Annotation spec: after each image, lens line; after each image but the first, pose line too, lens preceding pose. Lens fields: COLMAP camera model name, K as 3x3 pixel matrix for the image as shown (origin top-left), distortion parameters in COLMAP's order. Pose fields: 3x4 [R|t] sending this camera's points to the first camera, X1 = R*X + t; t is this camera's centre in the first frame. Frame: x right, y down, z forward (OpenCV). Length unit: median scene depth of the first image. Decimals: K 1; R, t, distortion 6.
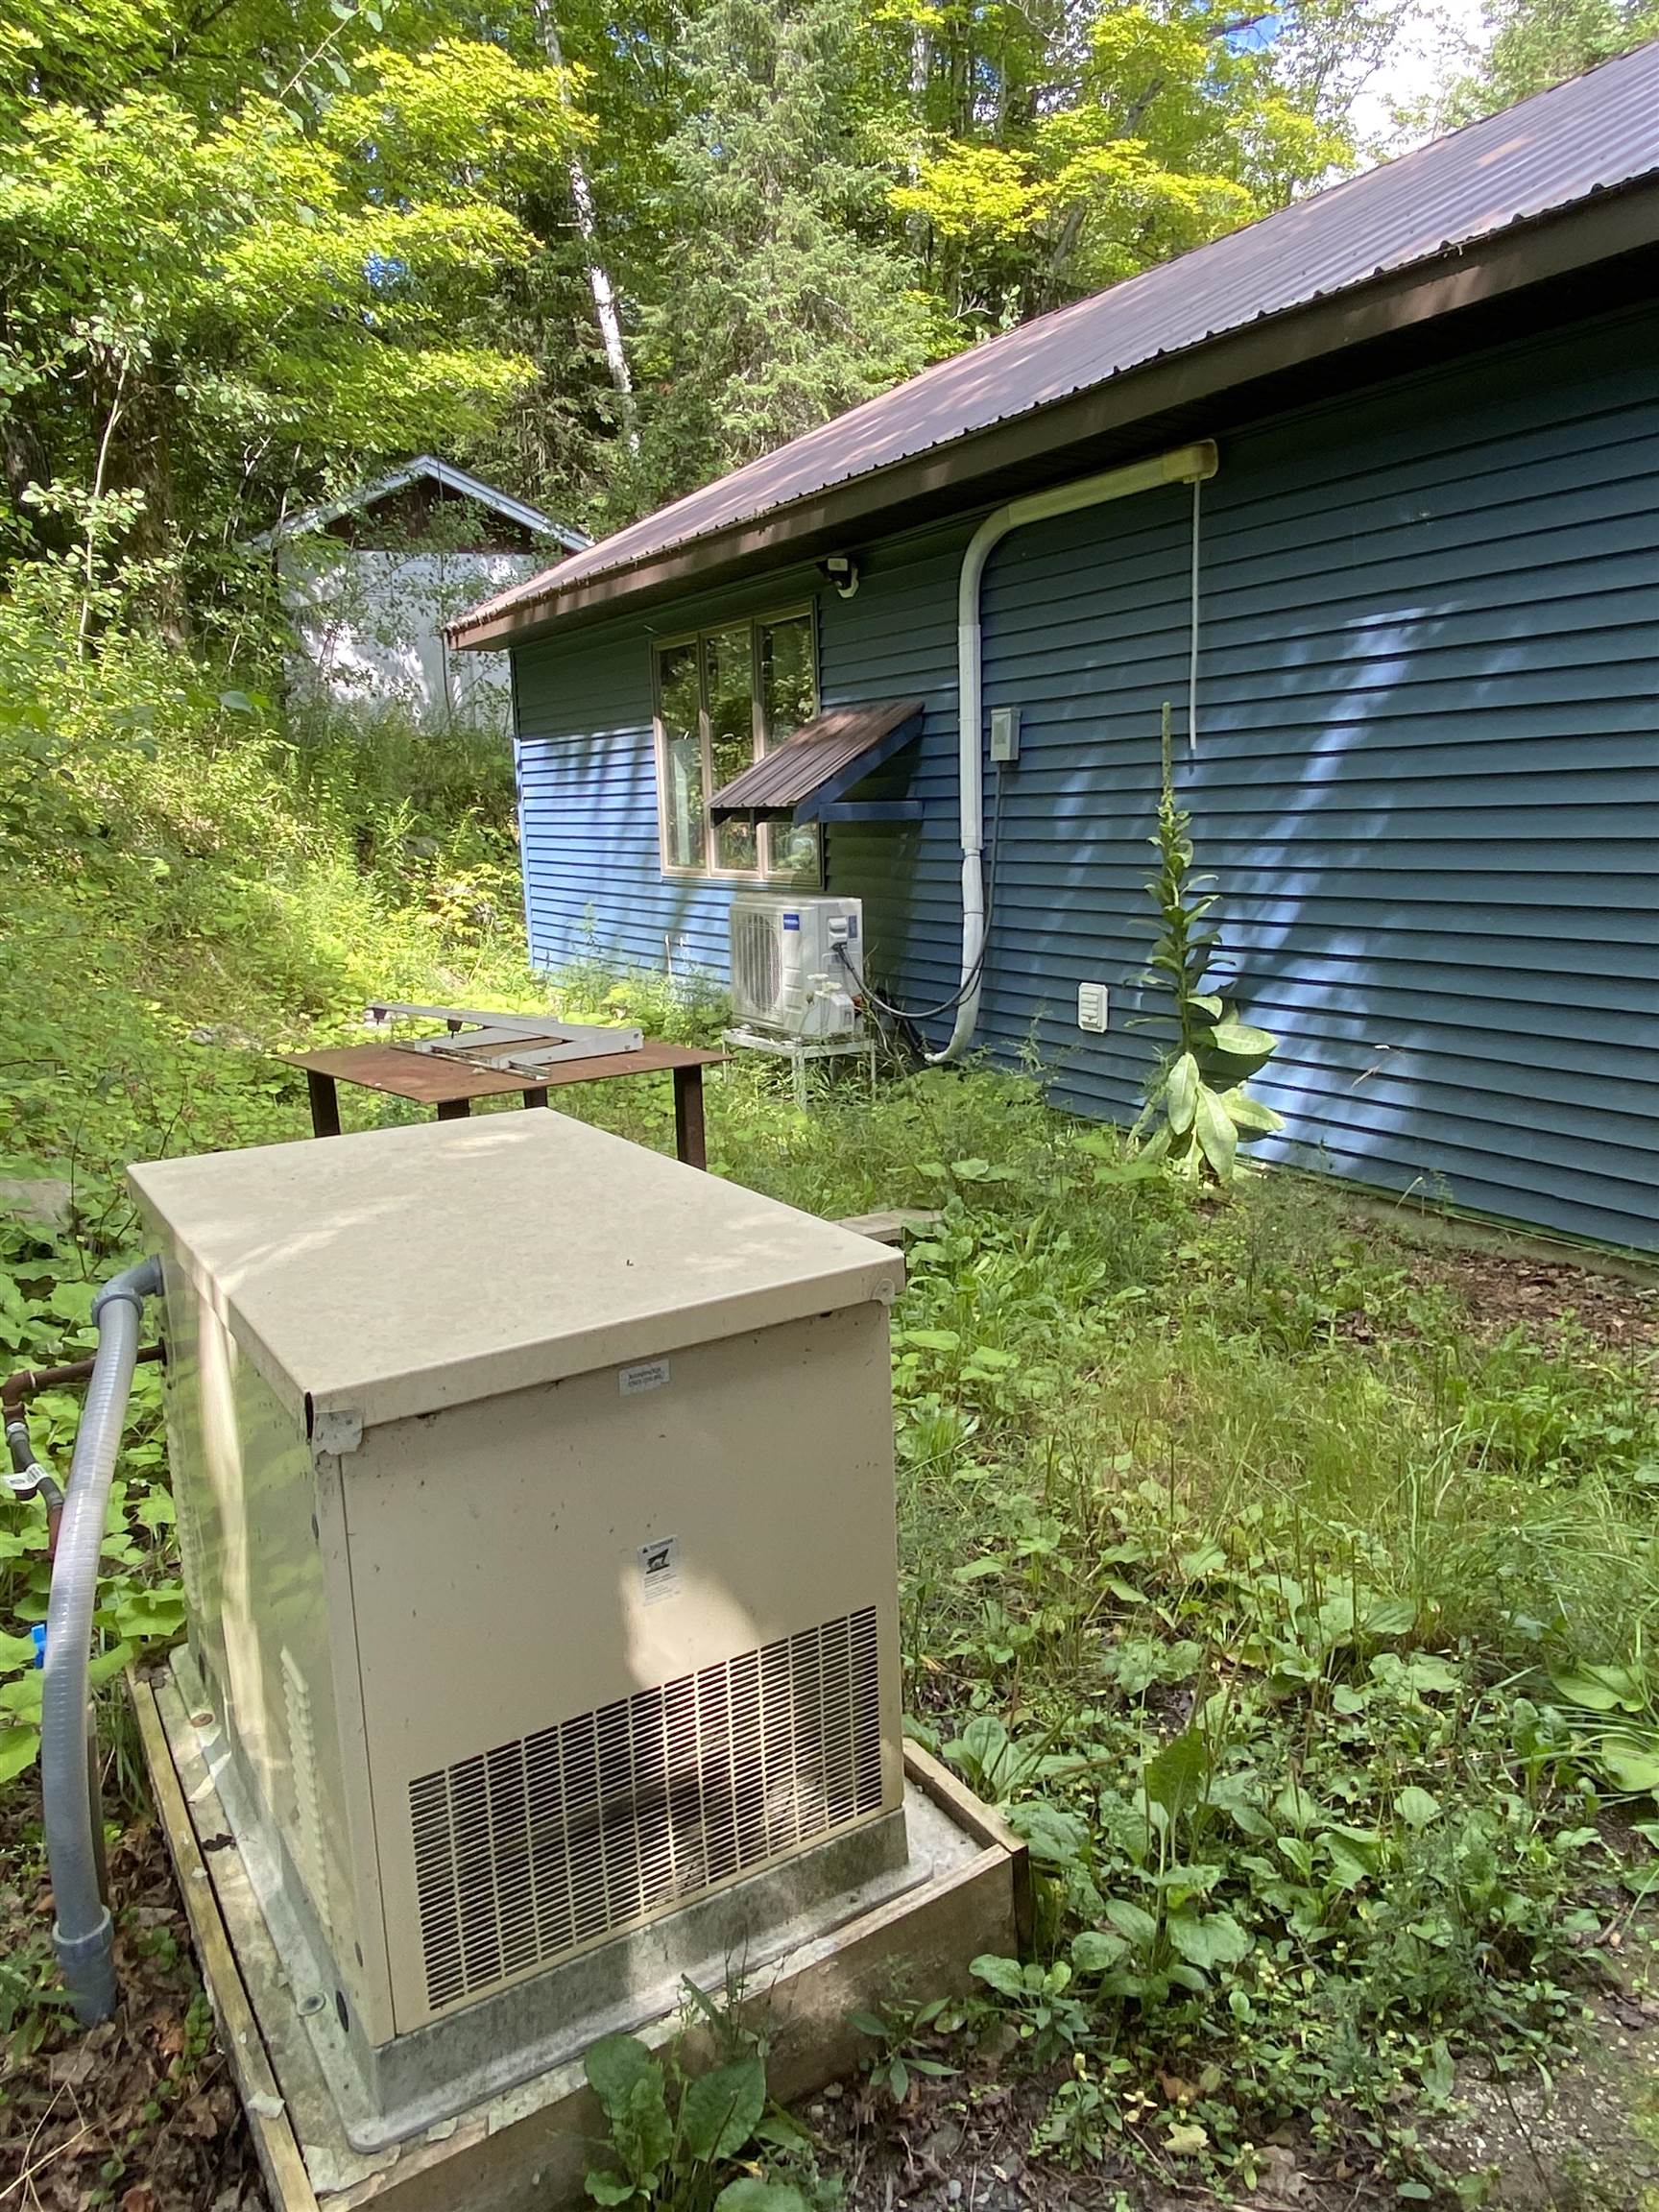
lens RADIAL K [[1474.8, 0, 842.4], [0, 1474.8, 1094.9], [0, 0, 1]] dist [0.080893, -0.092710]
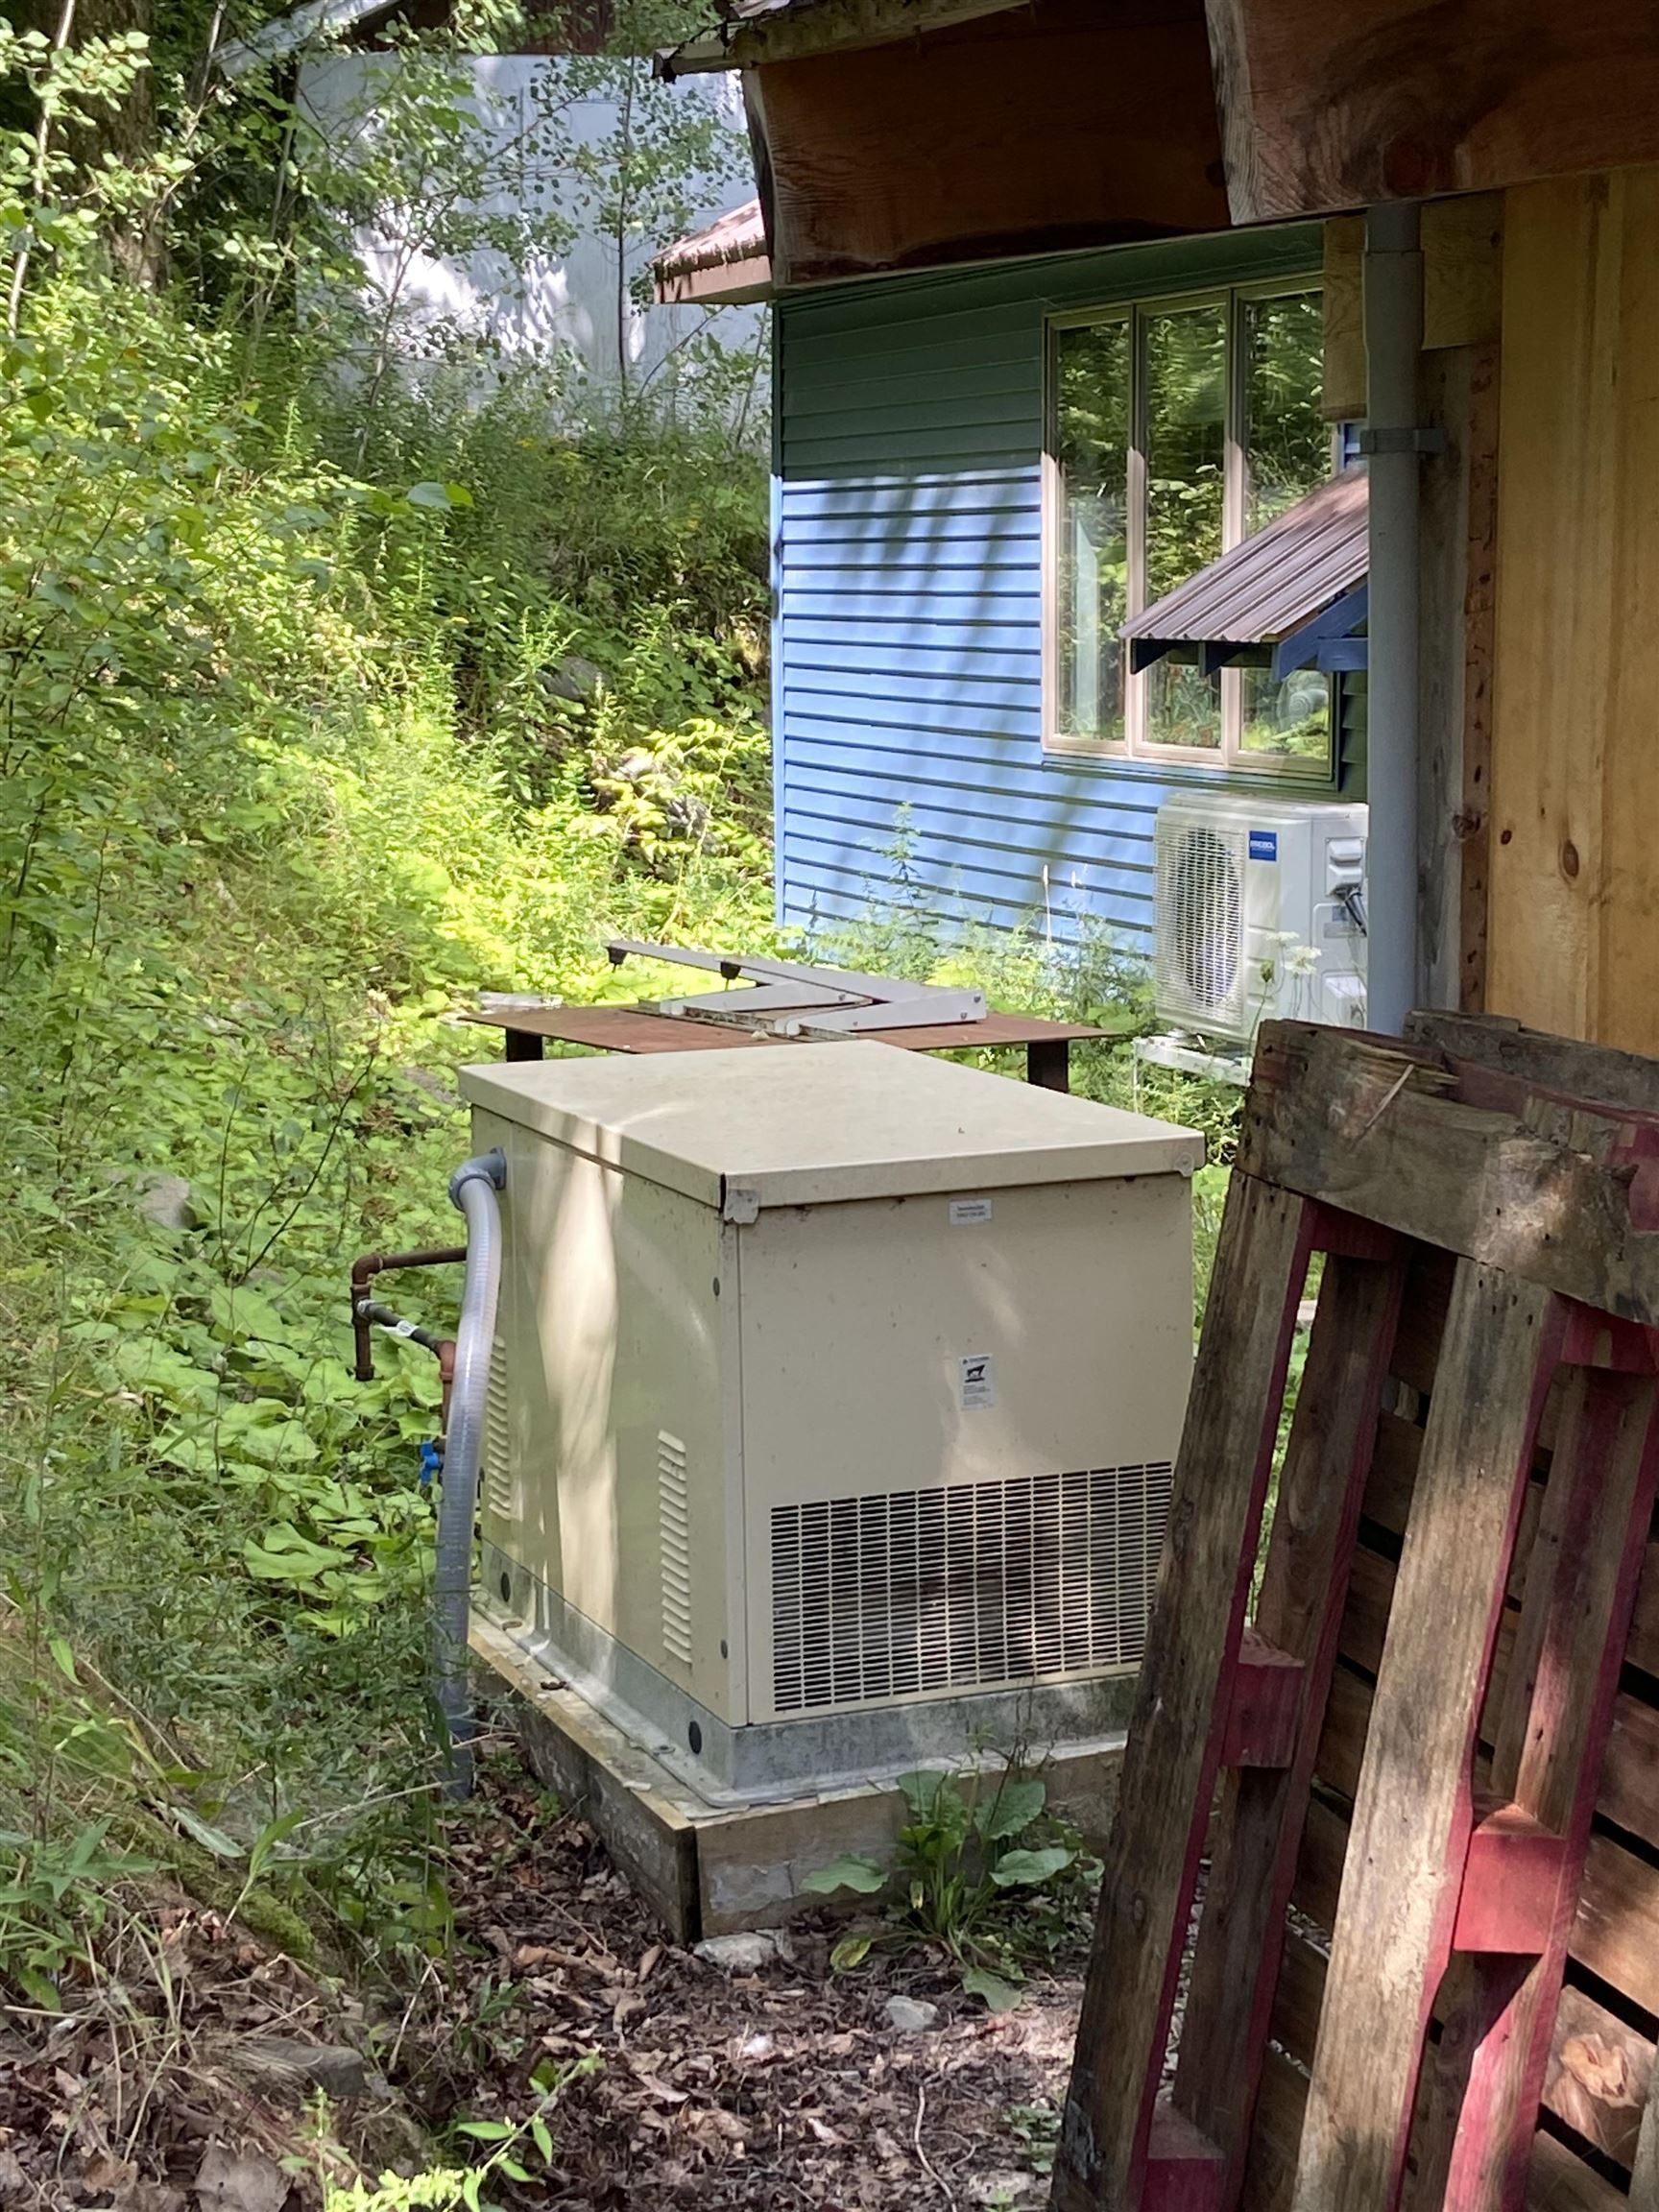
lens RADIAL K [[3794.6, 0, 829.5], [0, 3794.6, 1106.0], [0, 0, 1]] dist [0.147933, -0.088934]
pose [[0.983361, 0.041399, -0.176881, 0.046700], [-0.050009, 0.997757, -0.044494, 0.039584], [0.174643, 0.052599, 0.983226, -0.324672]]
